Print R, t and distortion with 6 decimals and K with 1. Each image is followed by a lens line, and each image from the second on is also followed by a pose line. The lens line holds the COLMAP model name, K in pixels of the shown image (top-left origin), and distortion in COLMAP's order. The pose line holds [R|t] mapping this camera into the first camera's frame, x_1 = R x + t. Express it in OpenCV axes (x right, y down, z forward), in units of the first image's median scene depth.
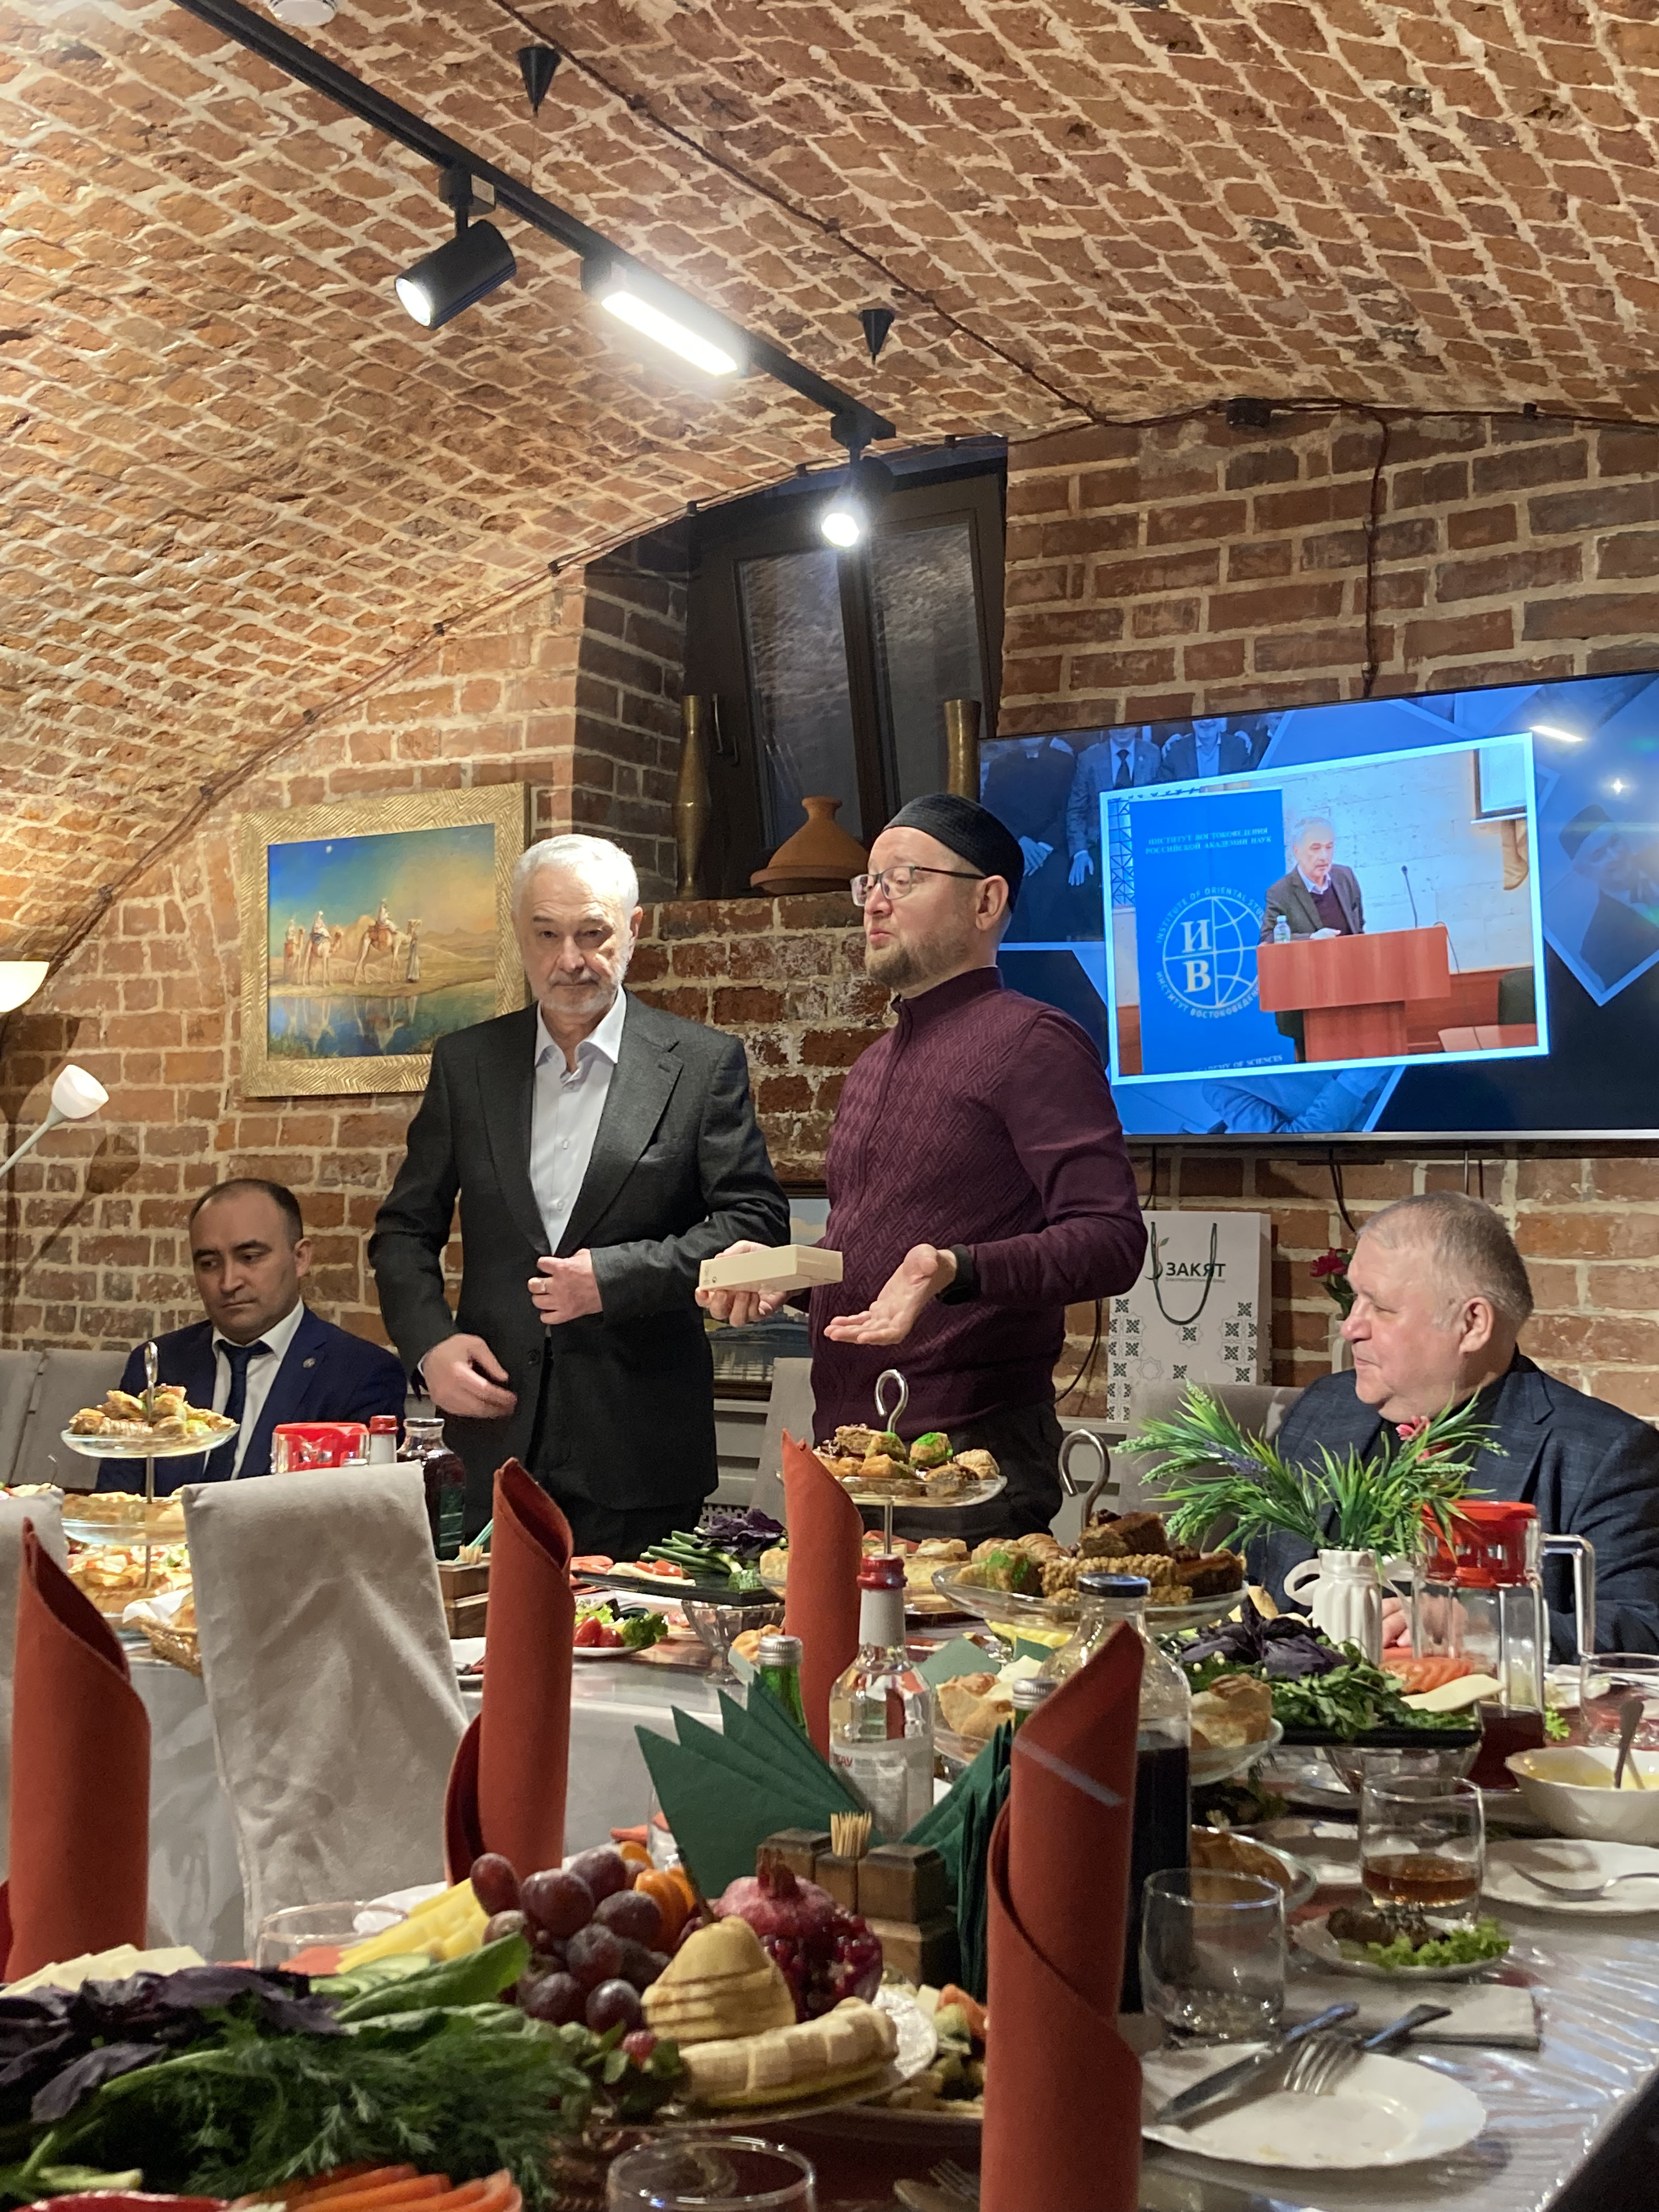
lens RADIAL K [[2641.6, 0, 829.5], [0, 2641.6, 1106.0], [0, 0, 1]] dist [0.158593, -0.463043]
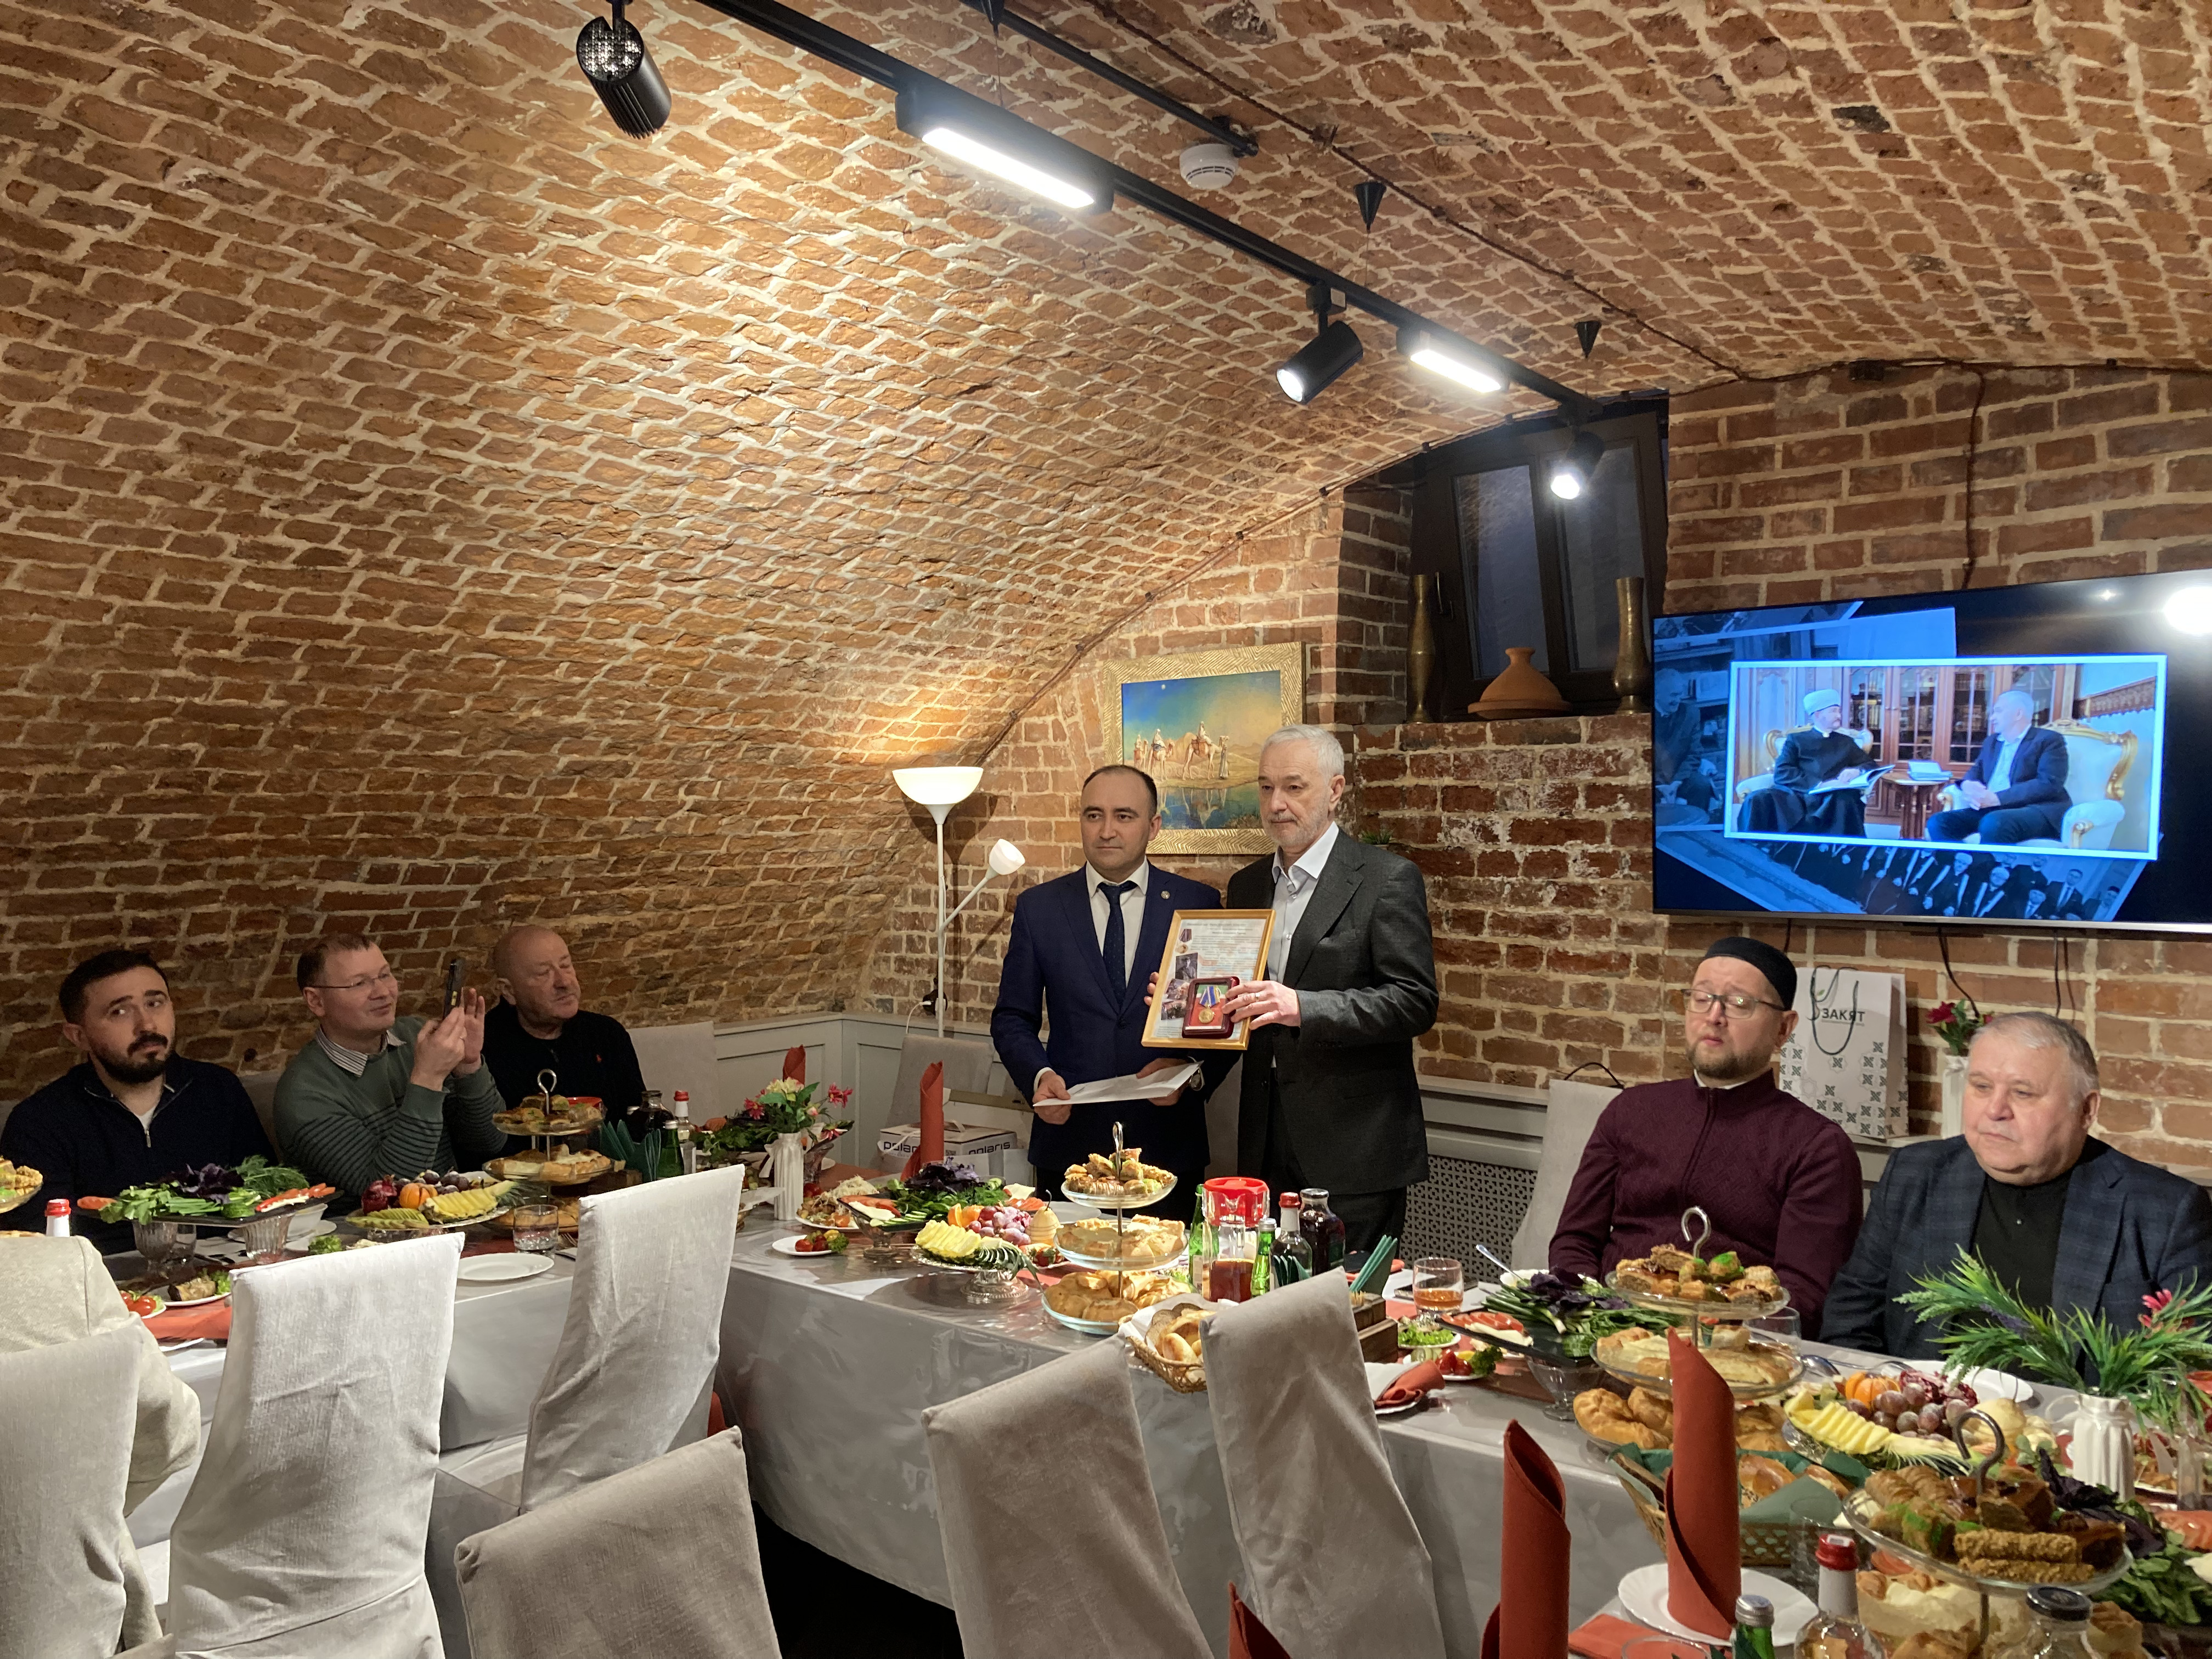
lens RADIAL K [[1776.4, 0, 1106.0], [0, 1776.4, 829.5], [0, 0, 1]] dist [0.038425, -0.009422]
pose [[0.984486, -0.013821, -0.174920, -0.065424], [0.022141, 0.998710, 0.045701, -0.082581], [0.174063, -0.048865, 0.983521, 0.046050]]
